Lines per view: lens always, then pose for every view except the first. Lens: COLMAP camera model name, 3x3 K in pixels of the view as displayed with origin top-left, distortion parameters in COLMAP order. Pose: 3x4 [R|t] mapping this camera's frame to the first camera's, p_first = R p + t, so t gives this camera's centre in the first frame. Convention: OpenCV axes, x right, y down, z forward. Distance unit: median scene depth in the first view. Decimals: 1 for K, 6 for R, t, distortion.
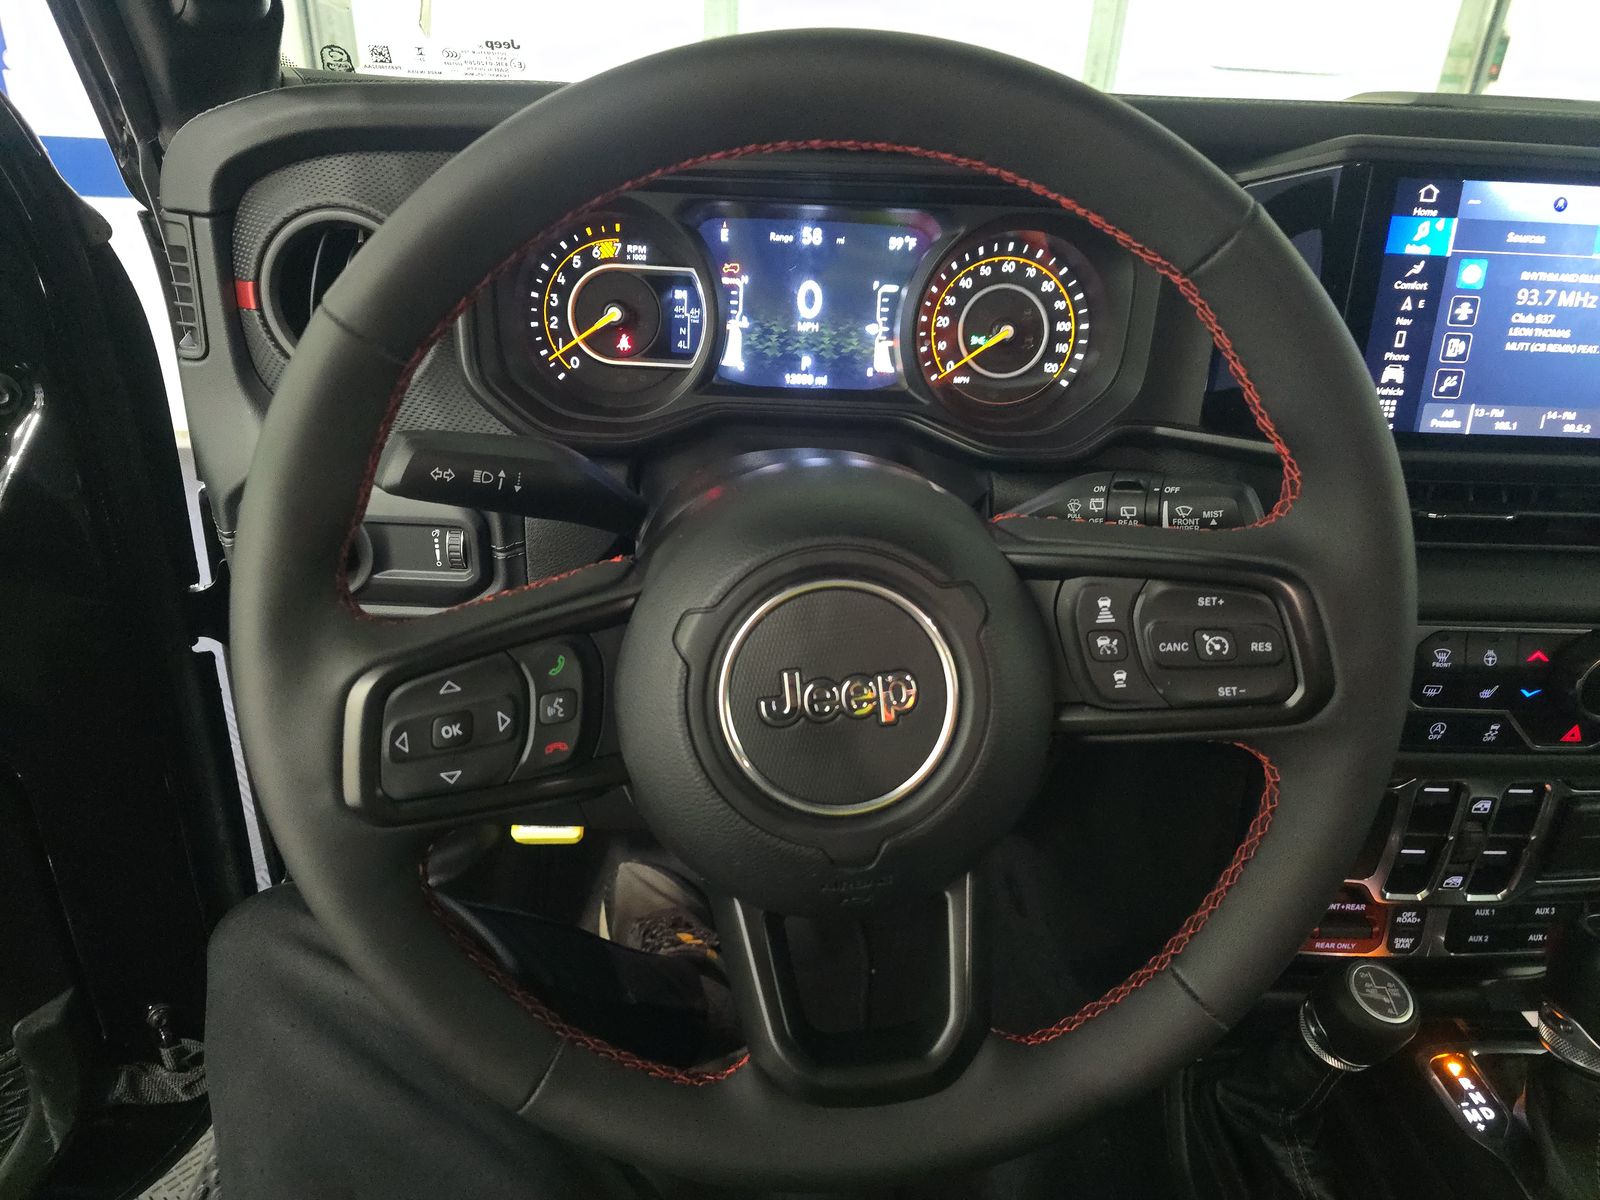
lens RADIAL K [[1076.9, 0, 792.6], [0, 1076.9, 601.3], [0, 0, 1]] dist [0.032599, -0.040313]
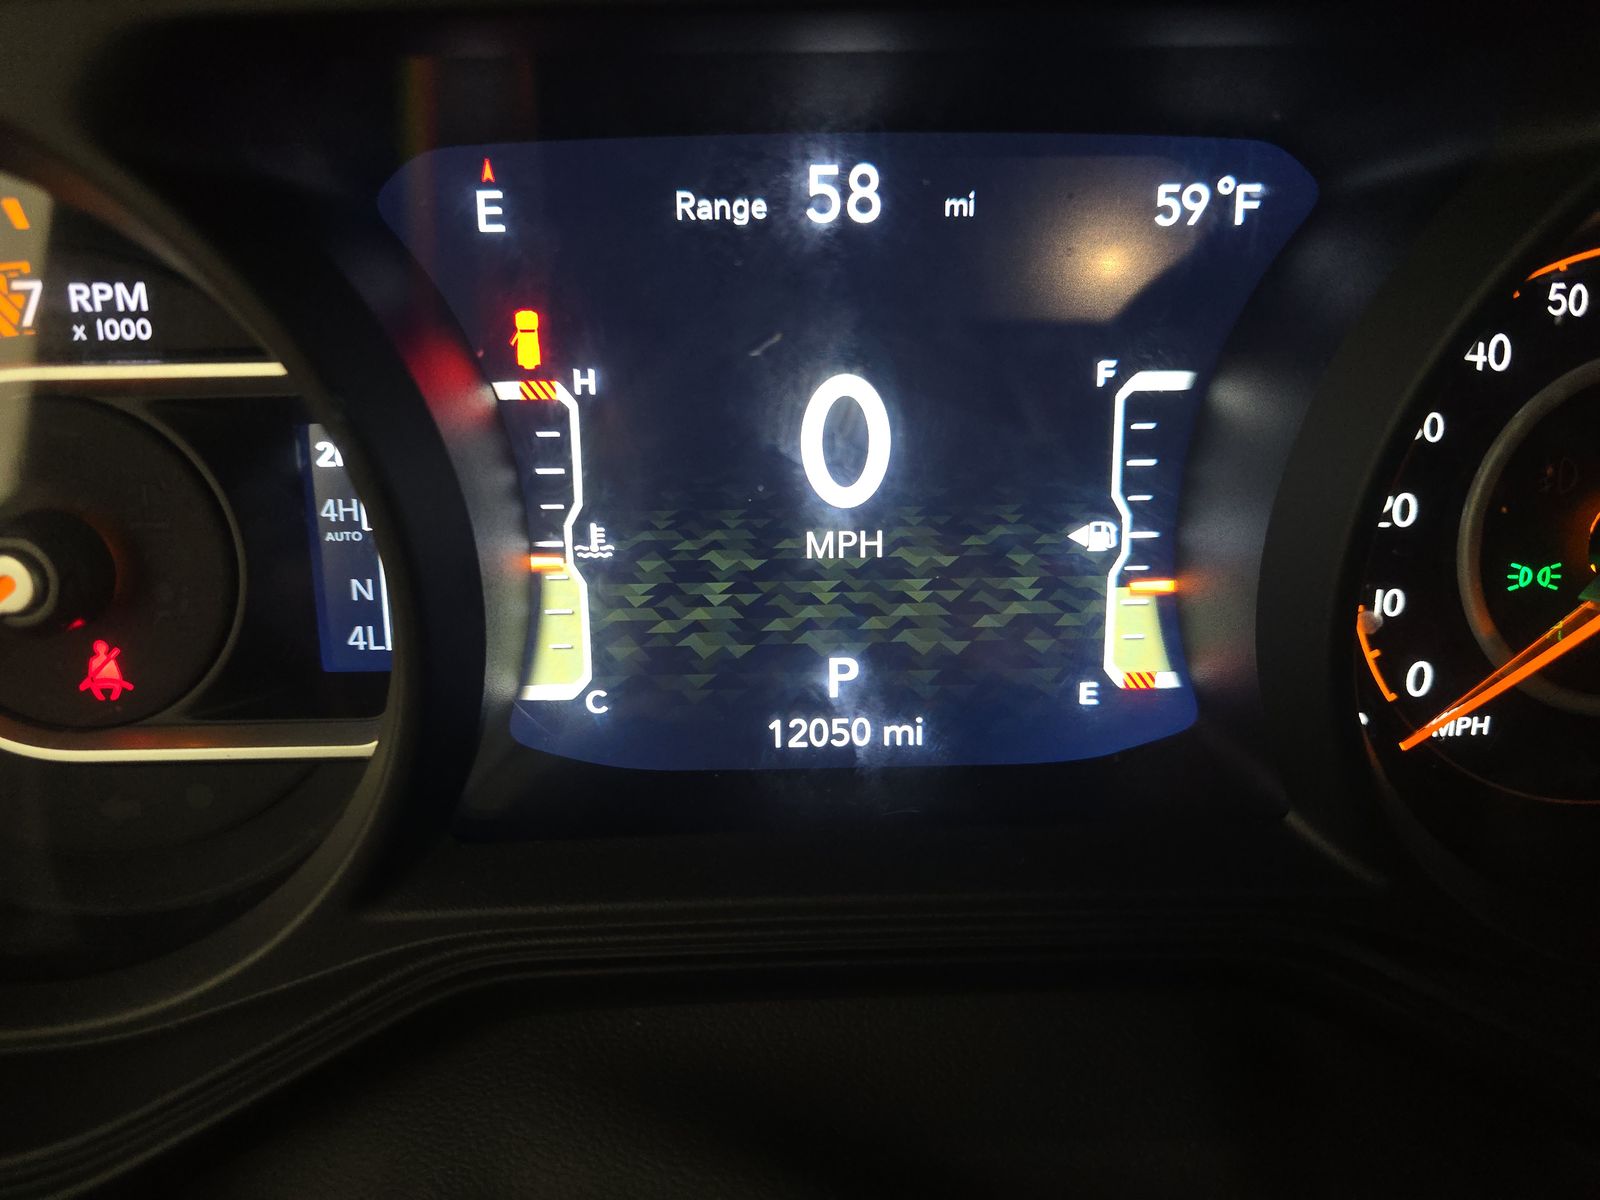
lens RADIAL K [[1076.9, 0, 811.3], [0, 1076.9, 562.7], [0, 0, 1]] dist [0.032599, -0.040313]
pose [[0.998039, -0.045929, -0.042525, 0.017490], [0.045929, 0.998944, -0.000981, -0.255722], [0.042525, -0.000974, 0.999095, 0.758123]]
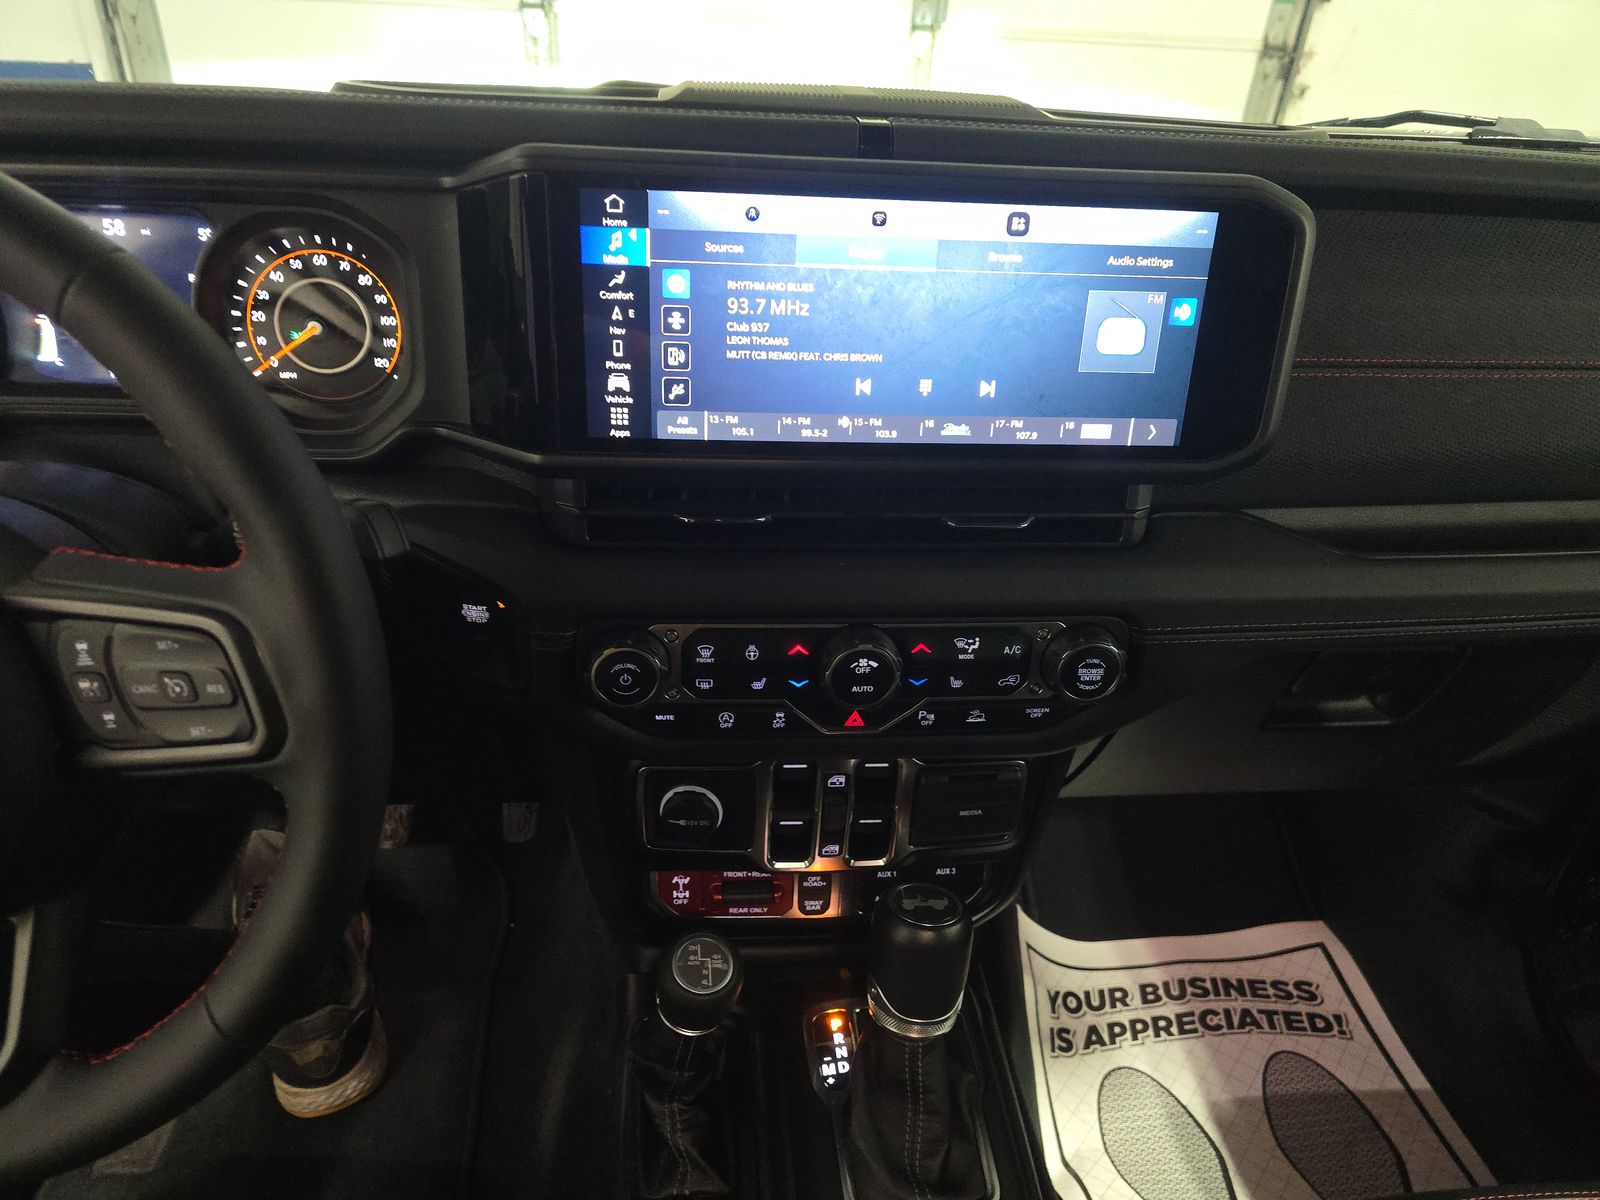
lens RADIAL K [[1076.9, 0, 802.5], [0, 1076.9, 604.9], [0, 0, 1]] dist [0.032599, -0.040313]
pose [[0.997688, -0.021223, 0.064555, 0.567741], [0.016348, 0.997040, 0.075131, -0.064548], [-0.065958, -0.073902, 0.995082, -0.029390]]
